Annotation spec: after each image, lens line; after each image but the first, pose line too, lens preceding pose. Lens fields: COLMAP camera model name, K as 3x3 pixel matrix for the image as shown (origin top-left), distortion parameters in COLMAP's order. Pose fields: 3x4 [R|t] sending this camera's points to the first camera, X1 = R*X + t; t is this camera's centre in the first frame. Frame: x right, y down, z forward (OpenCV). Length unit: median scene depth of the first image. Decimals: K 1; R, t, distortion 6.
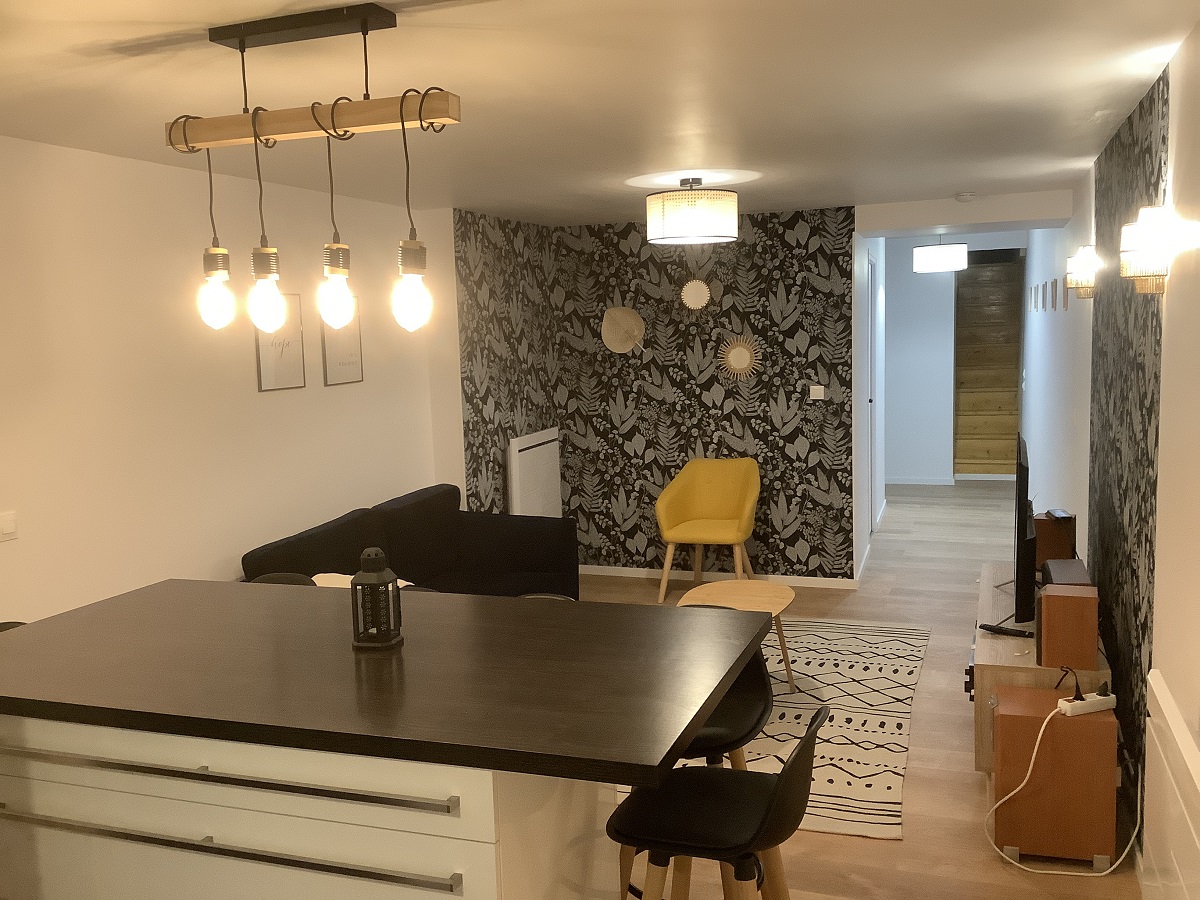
lens RADIAL K [[1078.3, 0, 606.7], [0, 1078.3, 470.9], [0, 0, 1]] dist [0.083504, -0.146966]
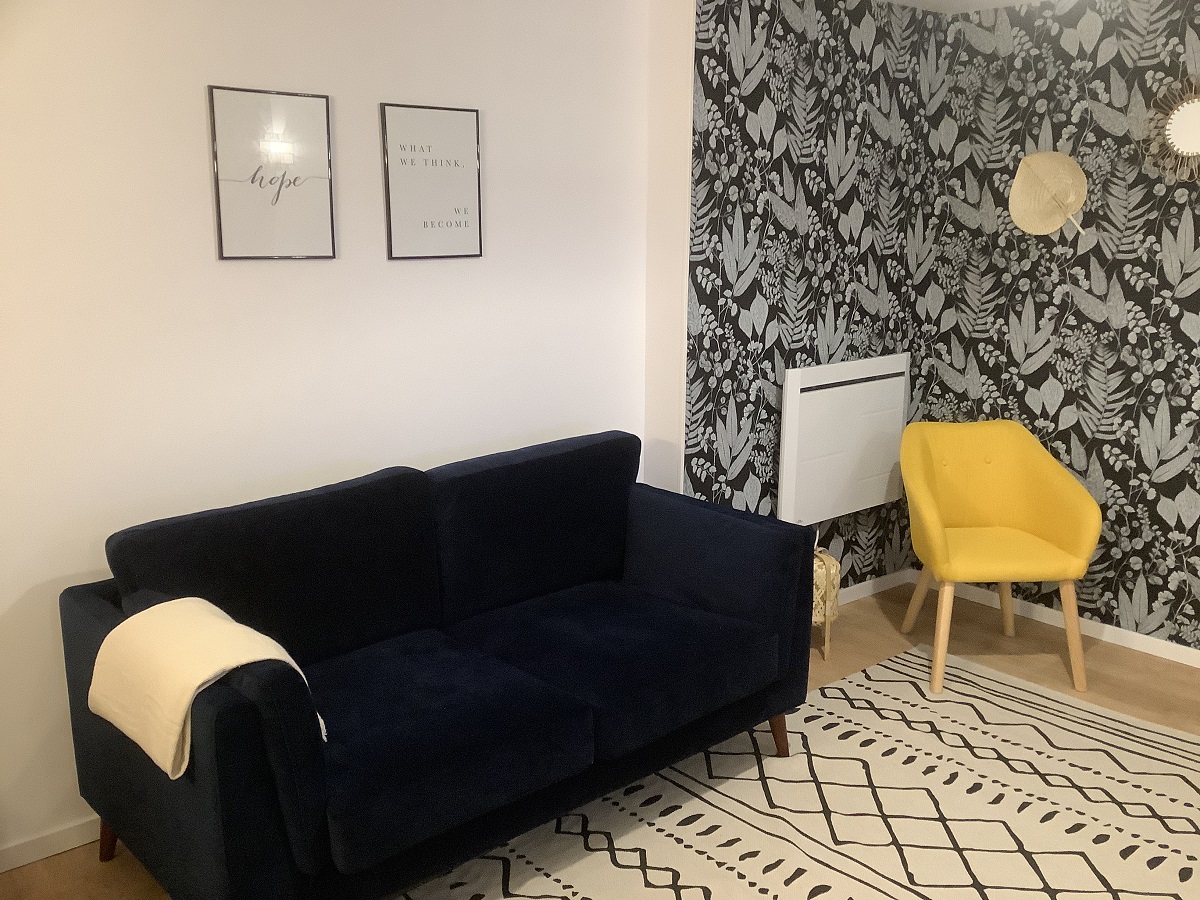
lens RADIAL K [[1078.3, 0, 606.7], [0, 1078.3, 470.9], [0, 0, 1]] dist [0.083504, -0.146966]
pose [[0.865571, 0.145527, -0.479175, 0.117786], [-0.097004, 0.987446, 0.124664, -0.037329], [0.491301, -0.061423, 0.868821, 0.400289]]
